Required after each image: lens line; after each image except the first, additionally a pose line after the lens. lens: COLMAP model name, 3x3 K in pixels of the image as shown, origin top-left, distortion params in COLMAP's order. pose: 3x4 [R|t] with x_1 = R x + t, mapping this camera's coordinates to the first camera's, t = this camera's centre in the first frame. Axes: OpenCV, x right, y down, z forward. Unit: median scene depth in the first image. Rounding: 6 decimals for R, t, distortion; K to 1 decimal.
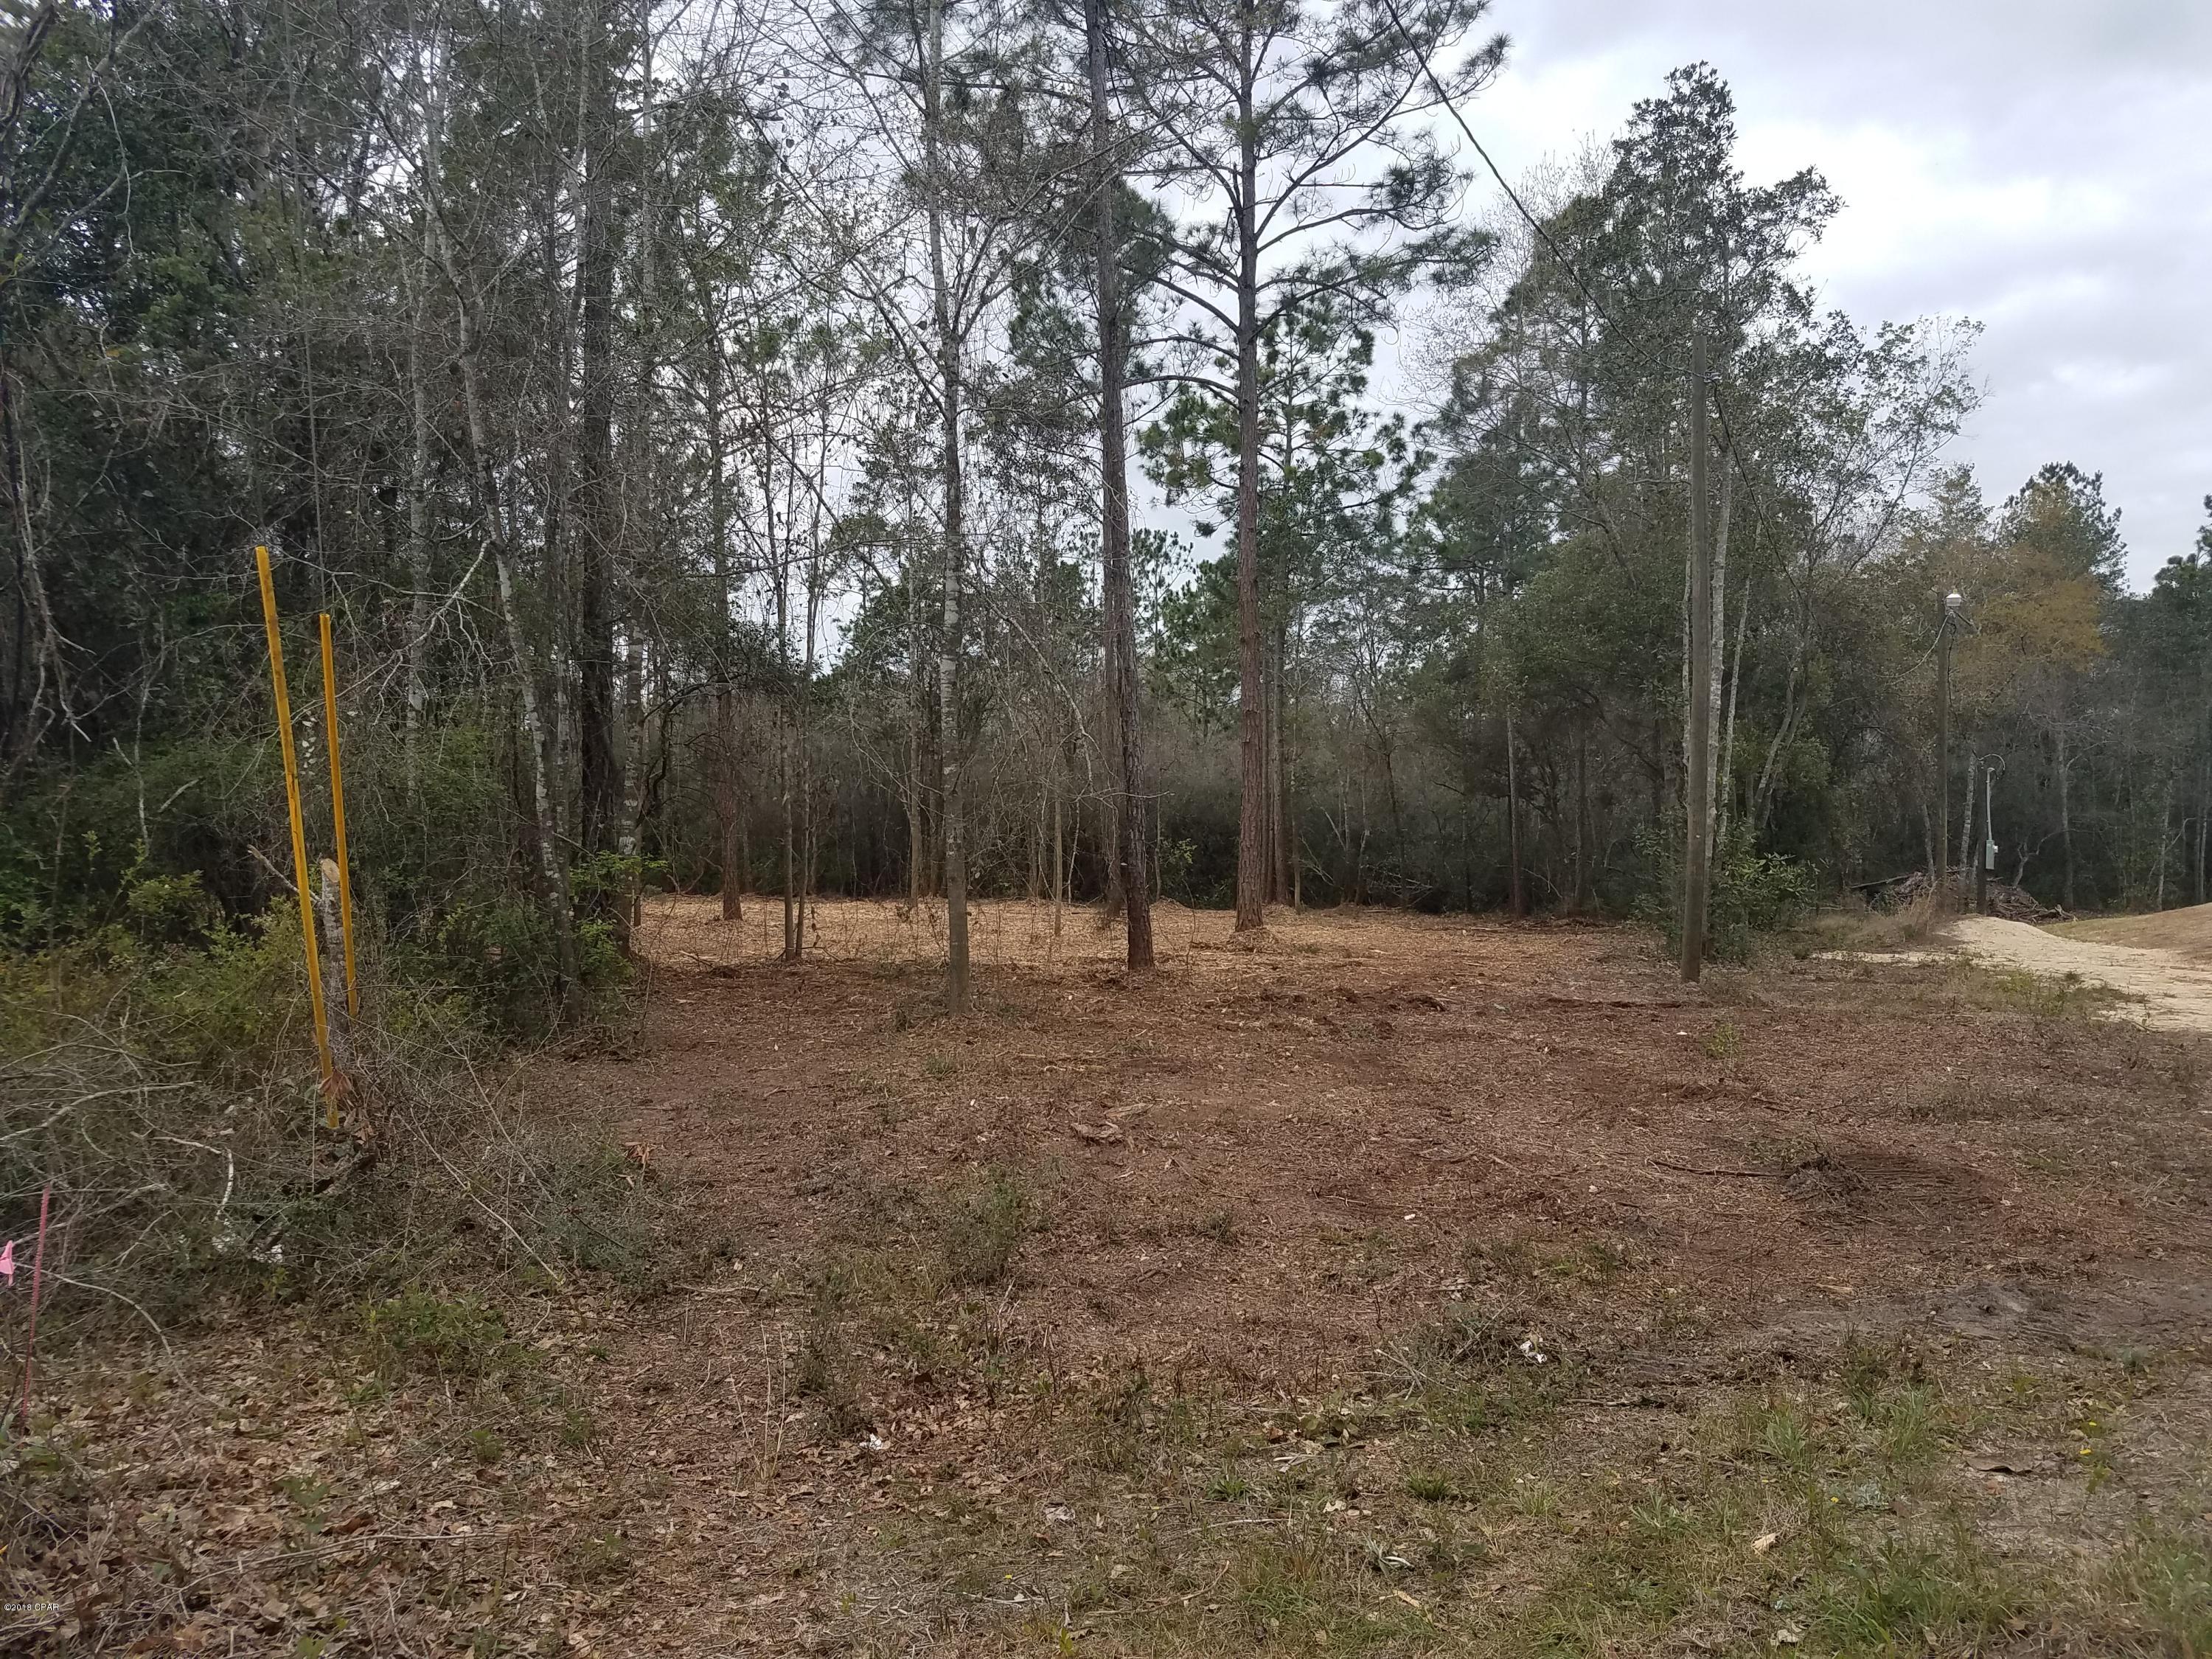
lens RADIAL K [[1691.9, 0, 1097.7], [0, 1691.9, 894.2], [0, 0, 1]] dist [0.081753, -0.151846]
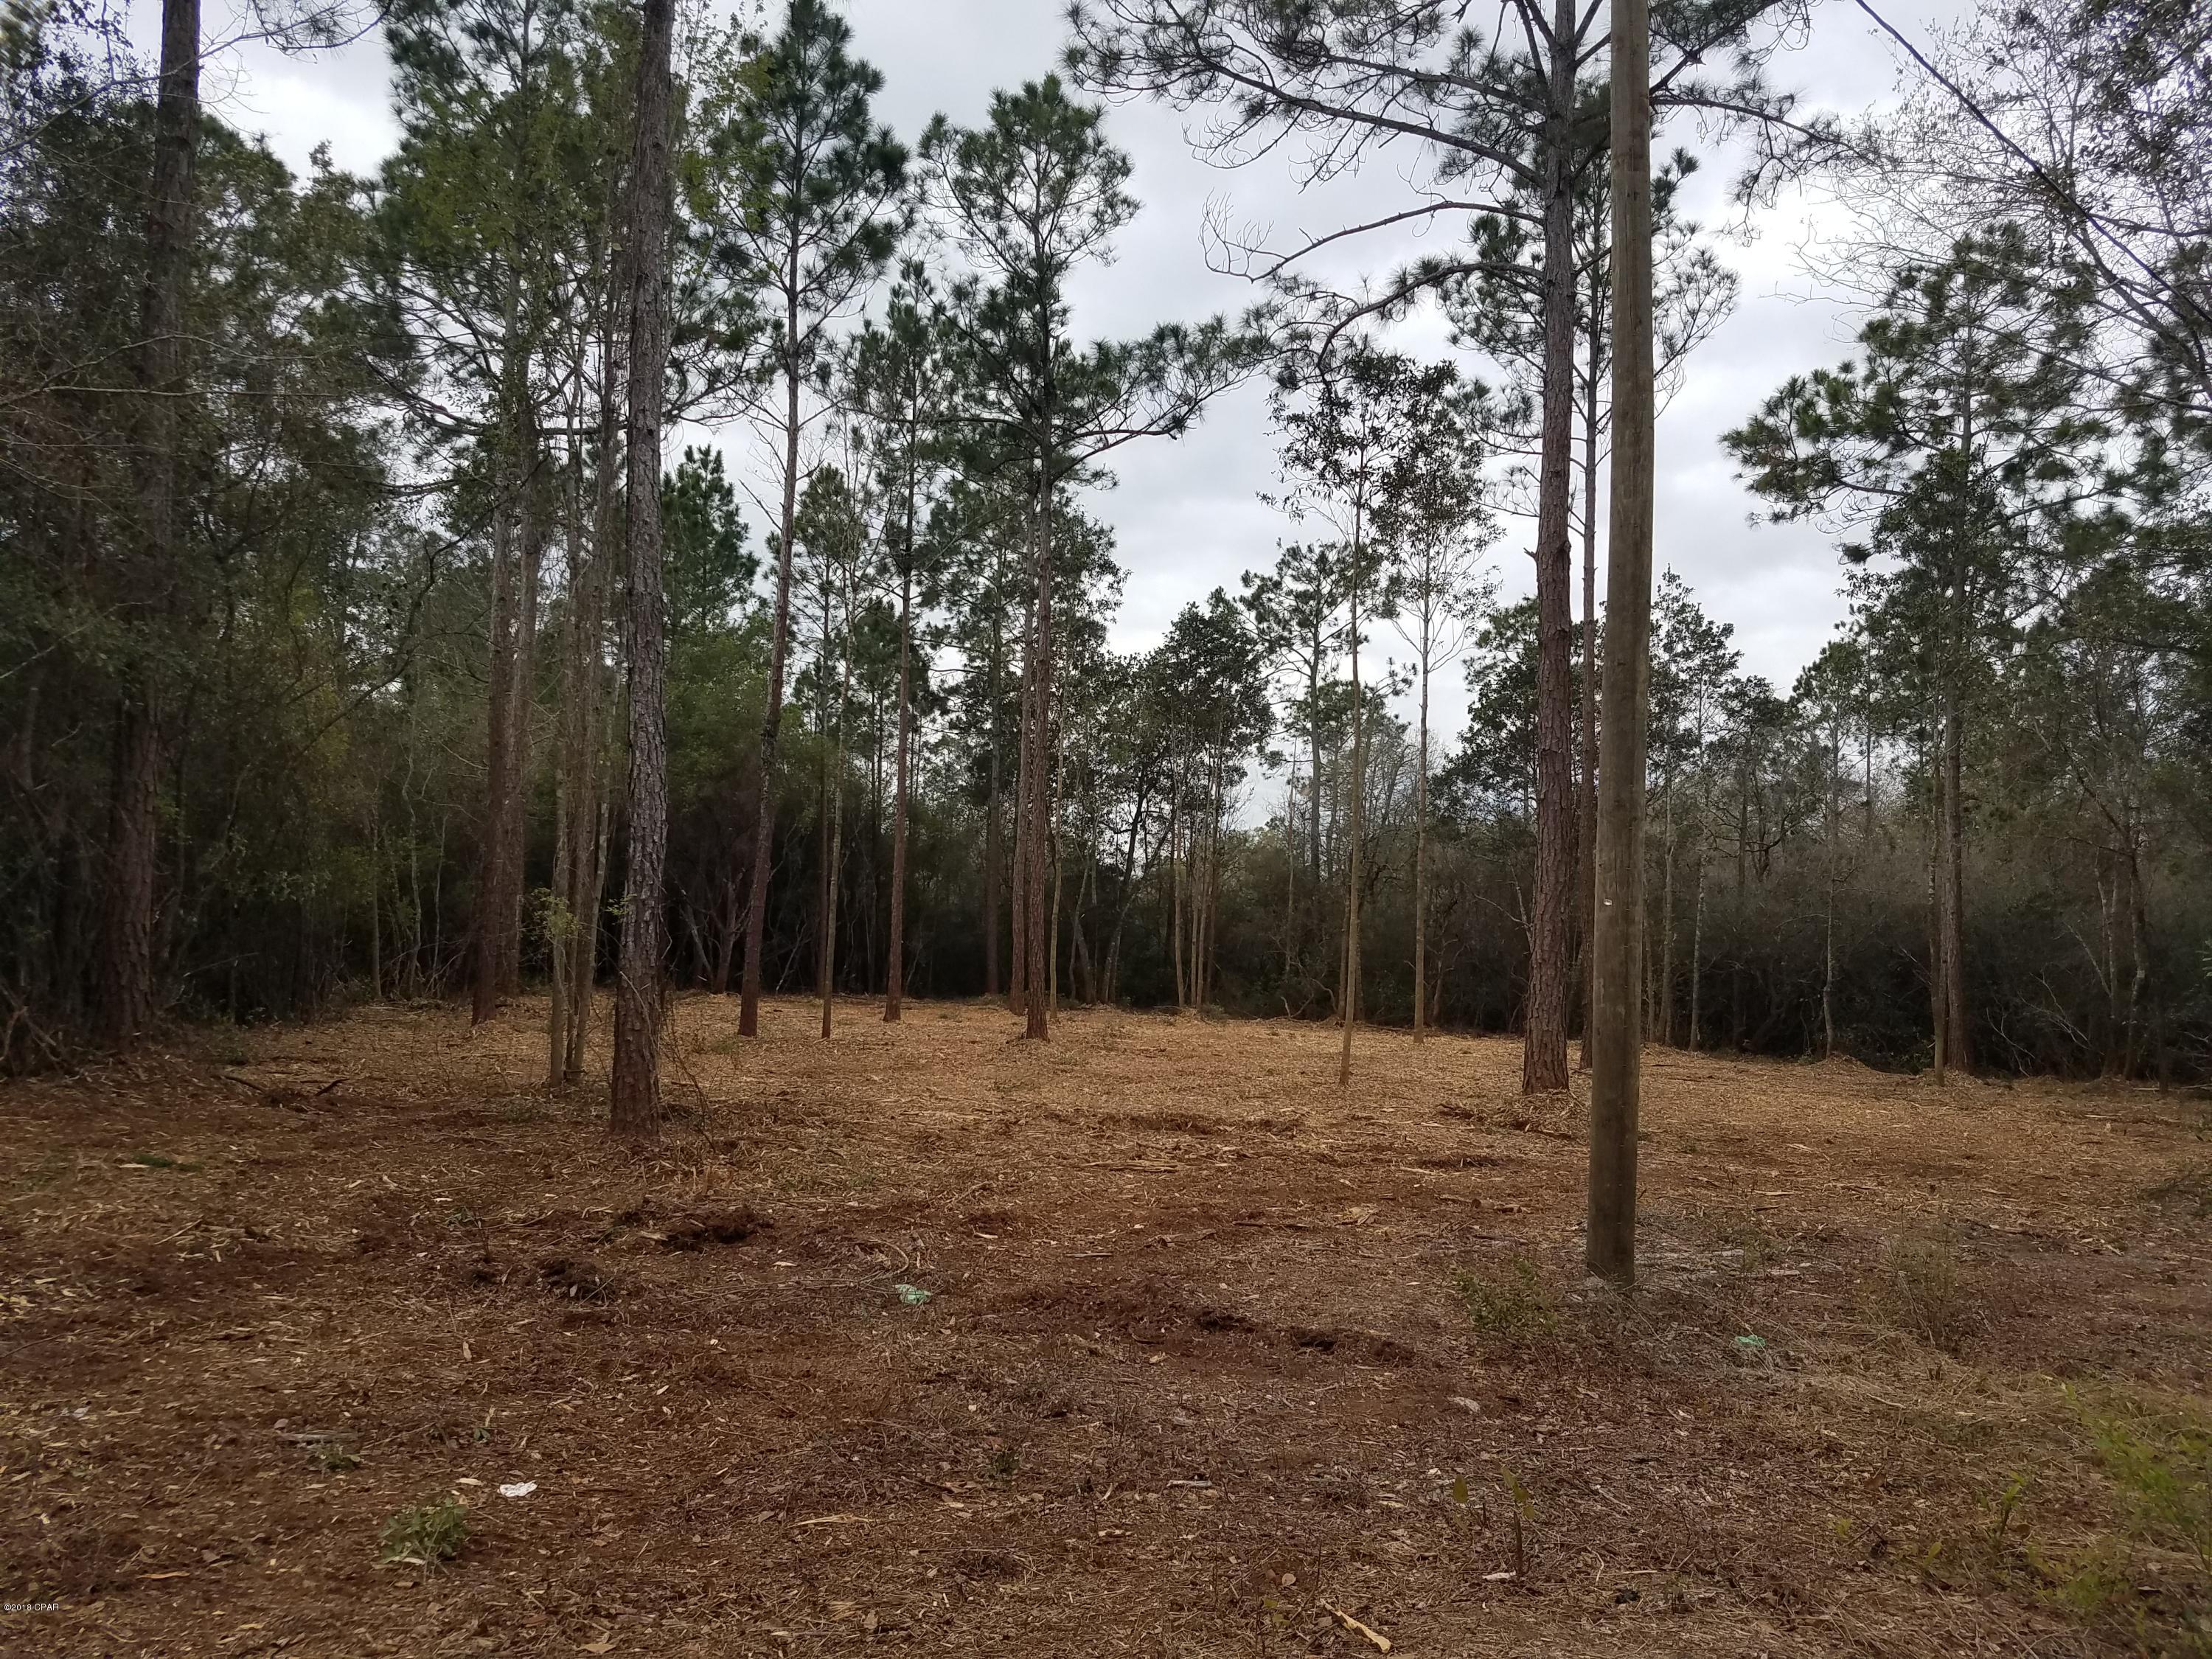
lens RADIAL K [[1672.8, 0, 1108.8], [0, 1672.8, 844.4], [0, 0, 1]] dist [0.141187, -0.245186]
pose [[0.868836, -0.006321, -0.495059, 0.278069], [-0.047925, 0.994149, -0.096803, -0.001996], [0.492774, 0.107831, 0.863450, 0.393027]]
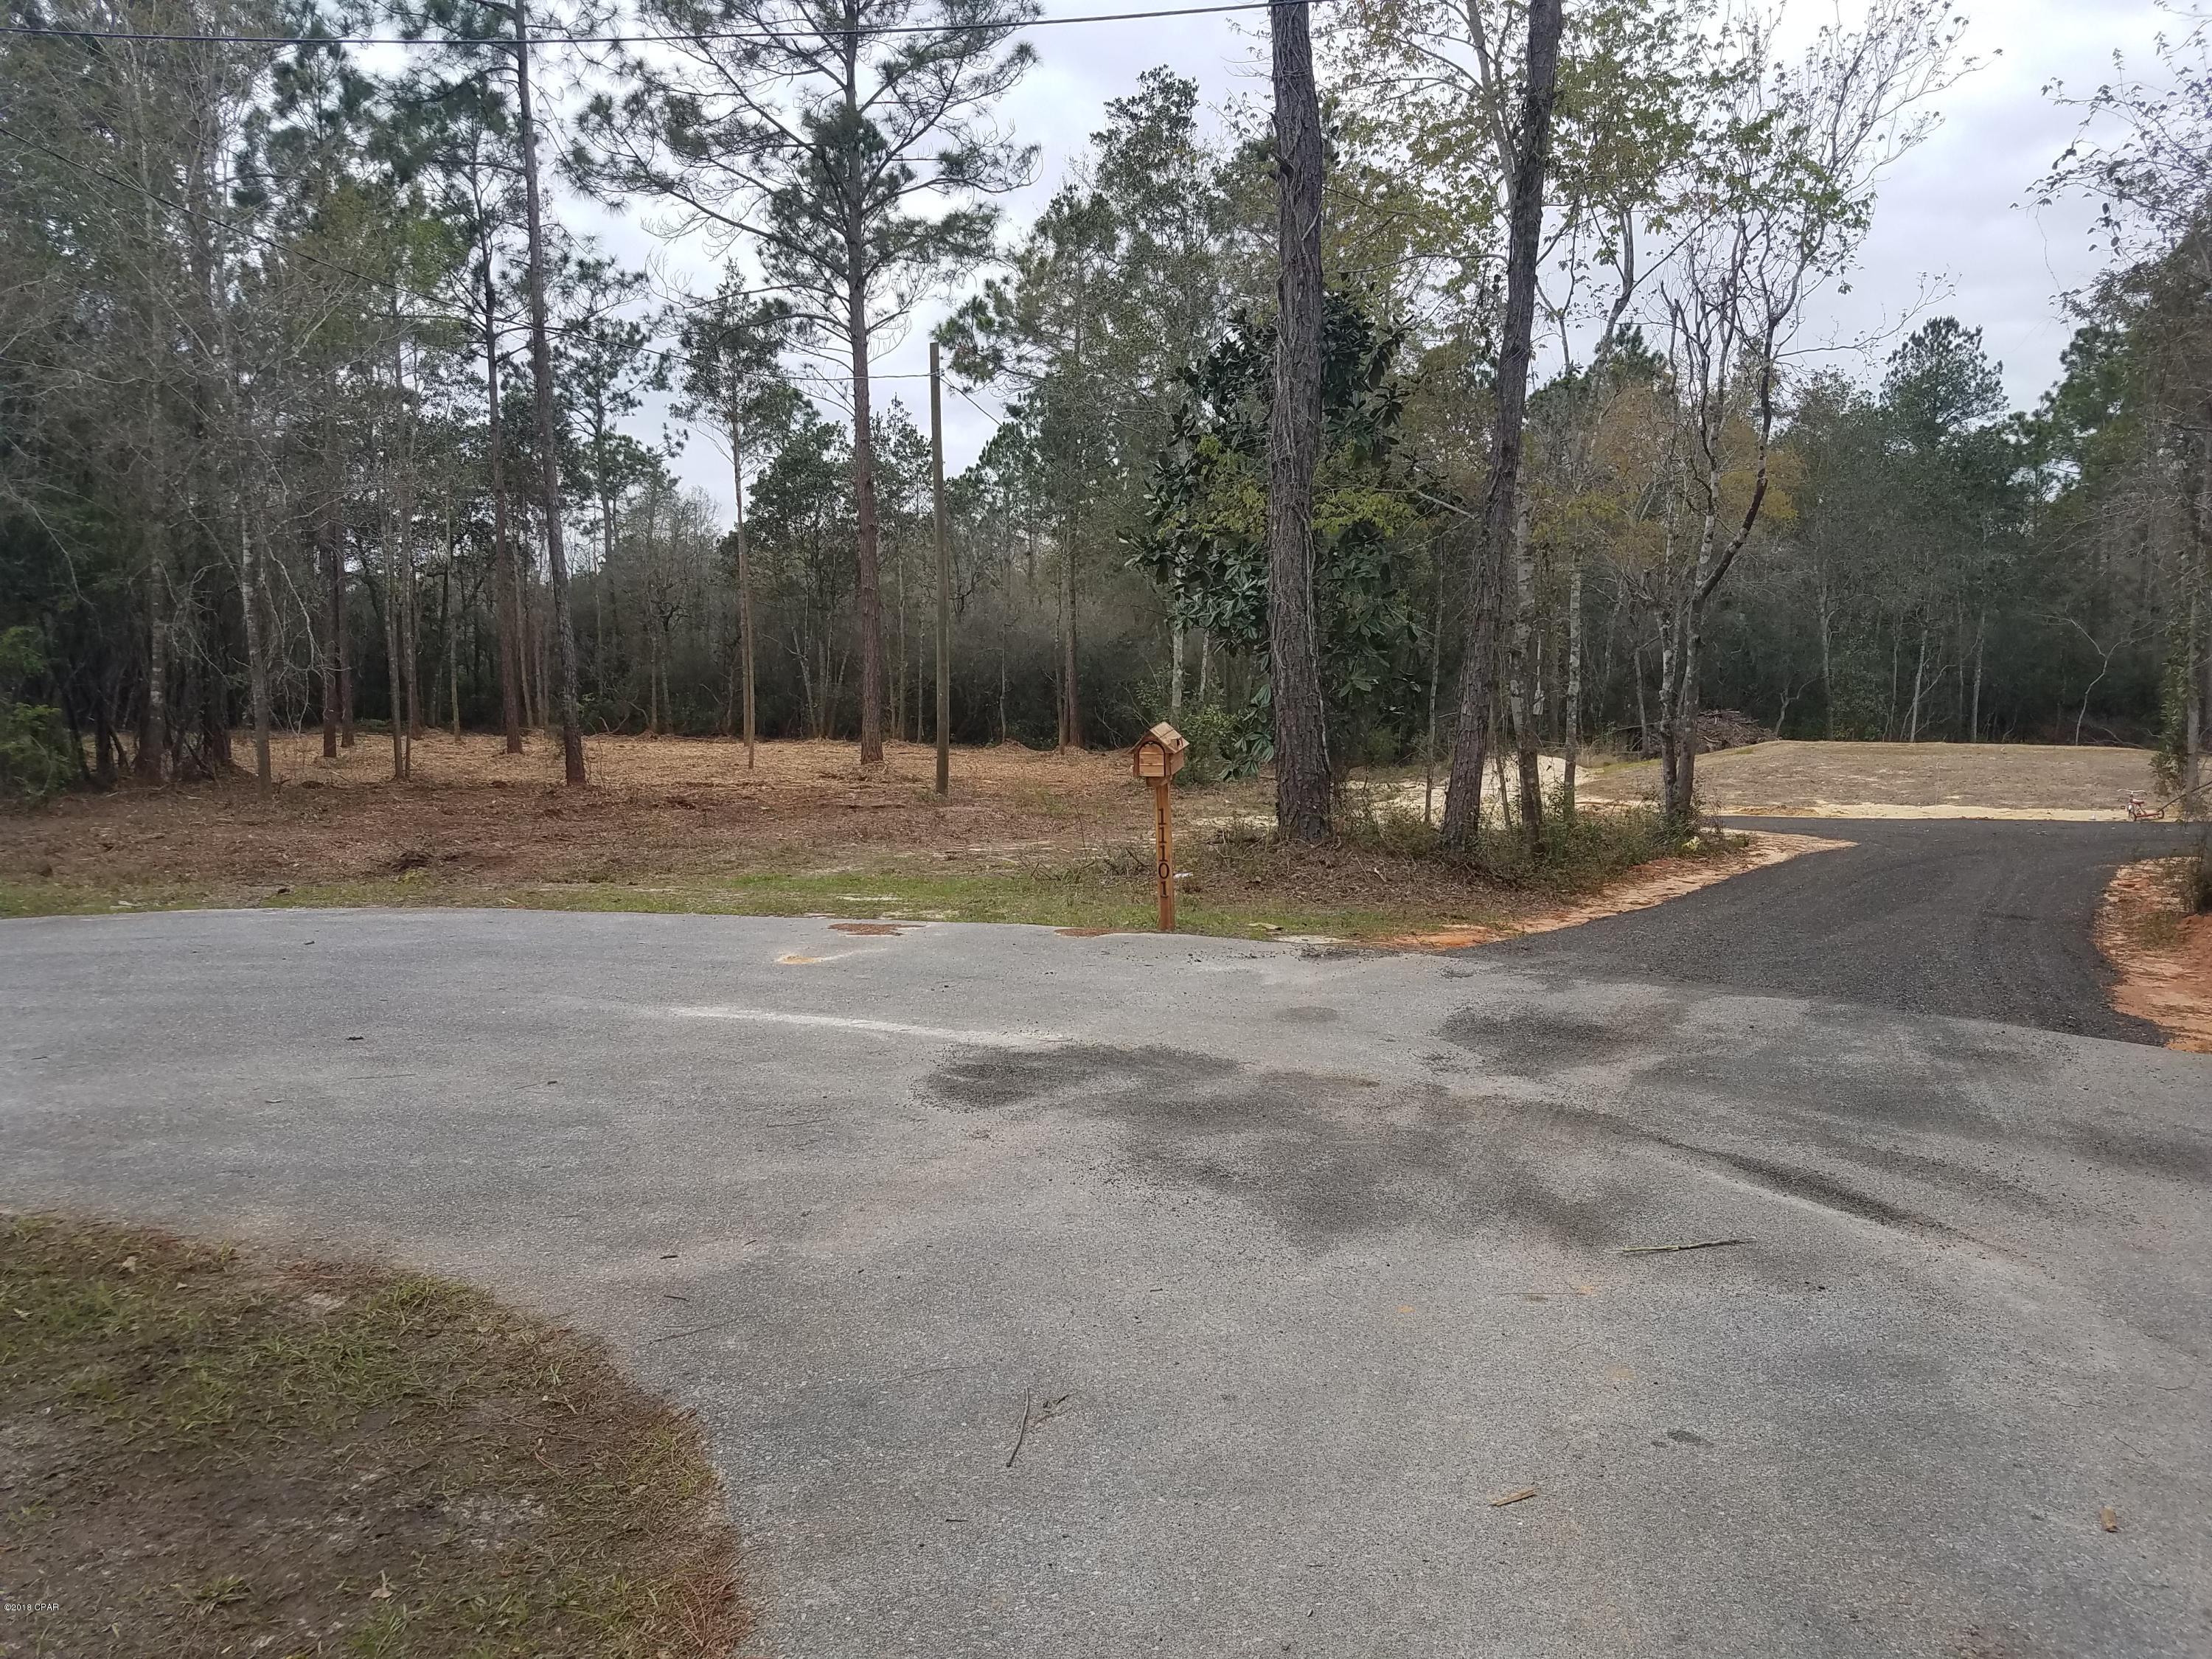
lens RADIAL K [[1691.9, 0, 1097.7], [0, 1691.9, 894.2], [0, 0, 1]] dist [0.081753, -0.151846]
pose [[0.997654, 0.008361, -0.067951, 0.373300], [-0.001995, 0.995644, 0.093213, -0.000414], [0.068434, -0.092858, 0.993325, -0.284030]]
